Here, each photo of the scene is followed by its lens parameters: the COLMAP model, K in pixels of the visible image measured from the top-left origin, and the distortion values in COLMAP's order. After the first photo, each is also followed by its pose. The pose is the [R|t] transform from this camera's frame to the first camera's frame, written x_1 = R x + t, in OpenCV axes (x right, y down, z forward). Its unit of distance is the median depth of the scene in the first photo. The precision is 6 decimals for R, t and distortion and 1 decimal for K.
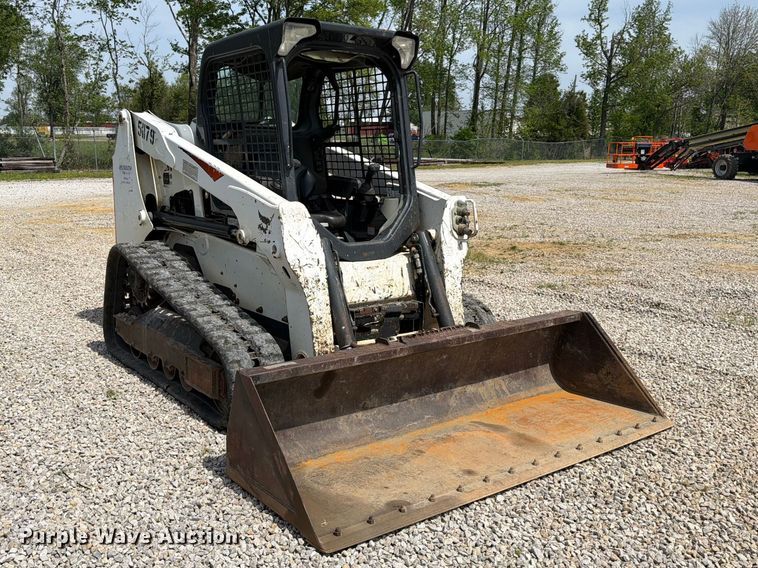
lens RADIAL K [[733.3, 0, 341.4], [0, 733.3, 271.9], [0, 0, 1]] dist [0.146700, -0.343993]
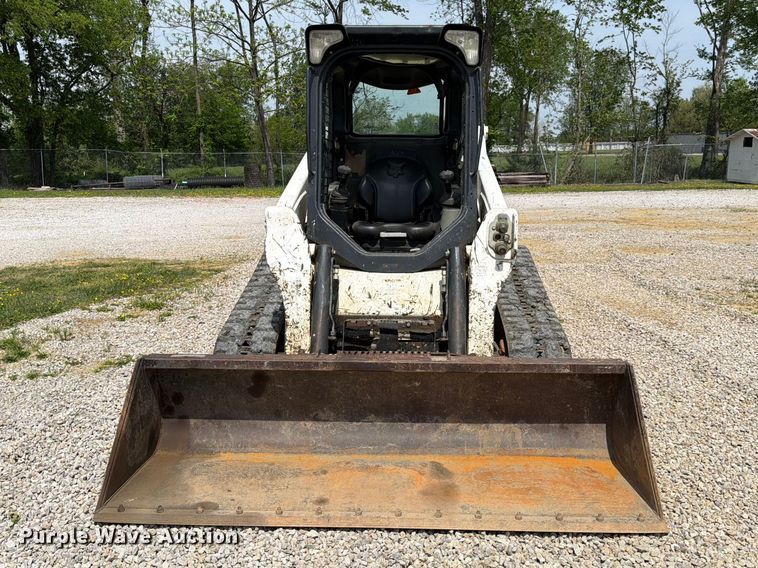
lens RADIAL K [[731.4, 0, 388.6], [0, 731.4, 284.5], [0, 0, 1]] dist [0.170942, -0.347551]
pose [[0.793824, 0.094497, -0.600761, 0.584672], [-0.096051, 0.994937, 0.029581, -0.027188], [0.600514, 0.034221, 0.798881, 0.233549]]
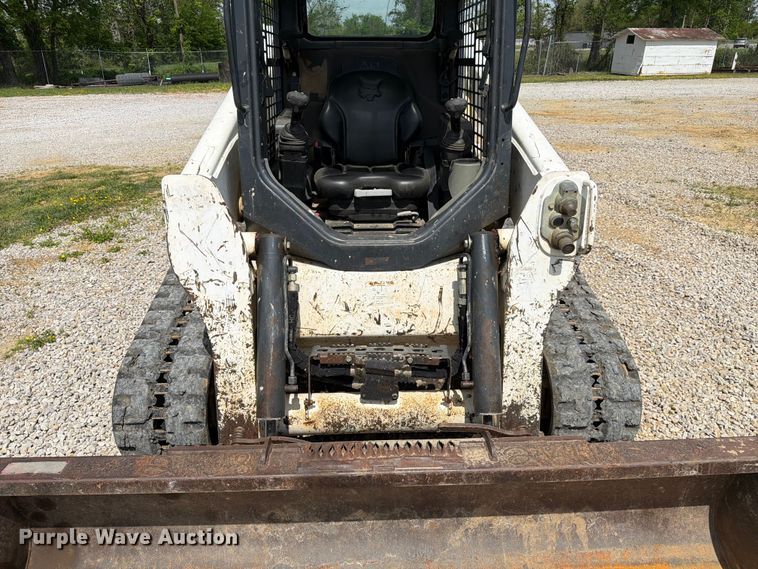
lens RADIAL K [[530.5, 0, 379.0], [0, 530.5, 284.5], [0, 0, 1]] dist [0.070991, -0.086543]
pose [[0.833642, 0.204741, -0.512954, 0.259371], [-0.078269, 0.963173, 0.257240, -0.114692], [0.546730, -0.174298, 0.818966, 0.612111]]
